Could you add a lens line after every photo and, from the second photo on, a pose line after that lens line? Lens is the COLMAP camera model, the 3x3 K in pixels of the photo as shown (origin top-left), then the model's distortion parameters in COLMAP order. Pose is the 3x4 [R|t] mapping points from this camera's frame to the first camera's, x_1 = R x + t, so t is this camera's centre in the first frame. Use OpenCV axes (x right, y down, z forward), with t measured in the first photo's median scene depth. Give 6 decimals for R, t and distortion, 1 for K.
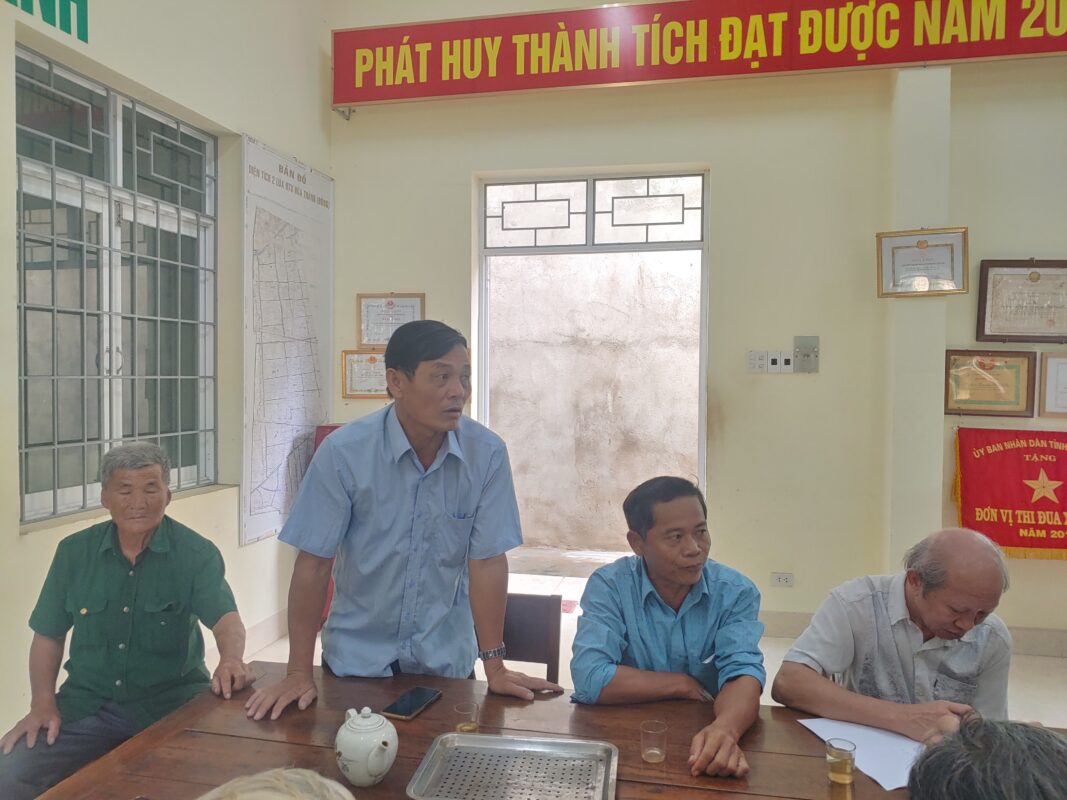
lens RADIAL K [[819.9, 0, 529.5], [0, 819.9, 404.8], [0, 0, 1]] dist [-0.023166, 0.018170]
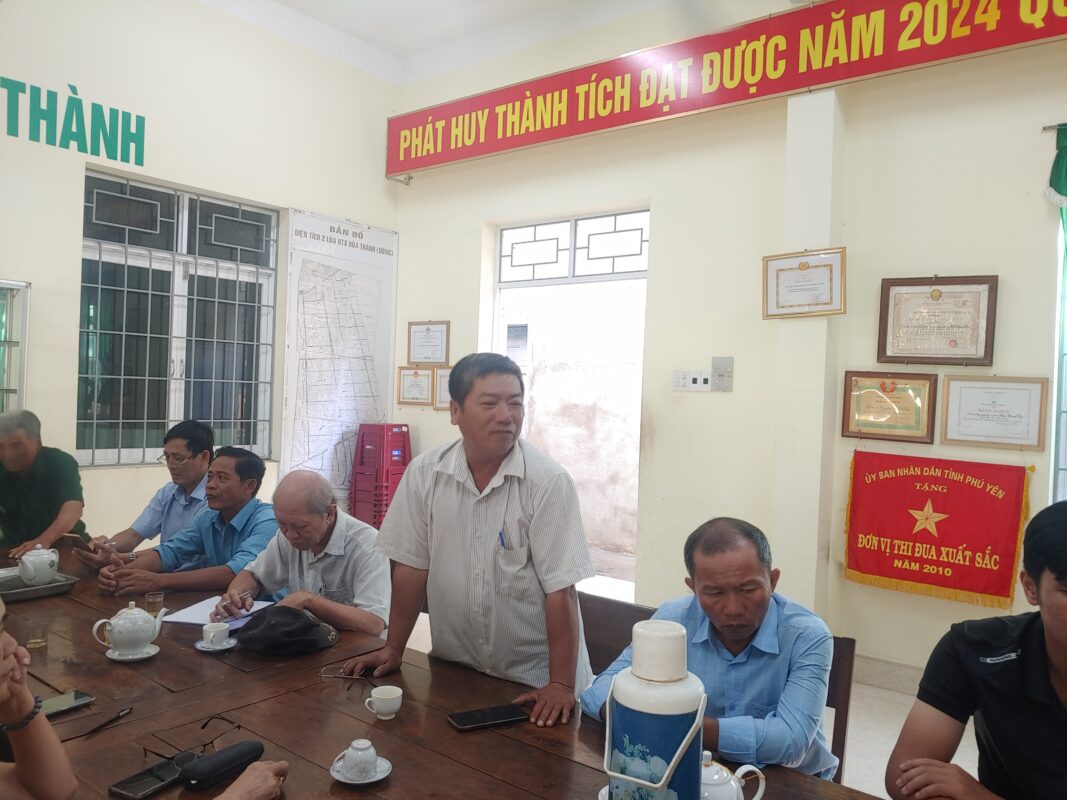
lens RADIAL K [[819.9, 0, 532.4], [0, 819.9, 404.7], [0, 0, 1]] dist [-0.023166, 0.018170]
pose [[0.896224, 0.032440, -0.442414, 0.611829], [-0.046714, 0.998679, -0.021402, 0.011480], [0.441136, 0.039848, 0.896555, -0.045839]]
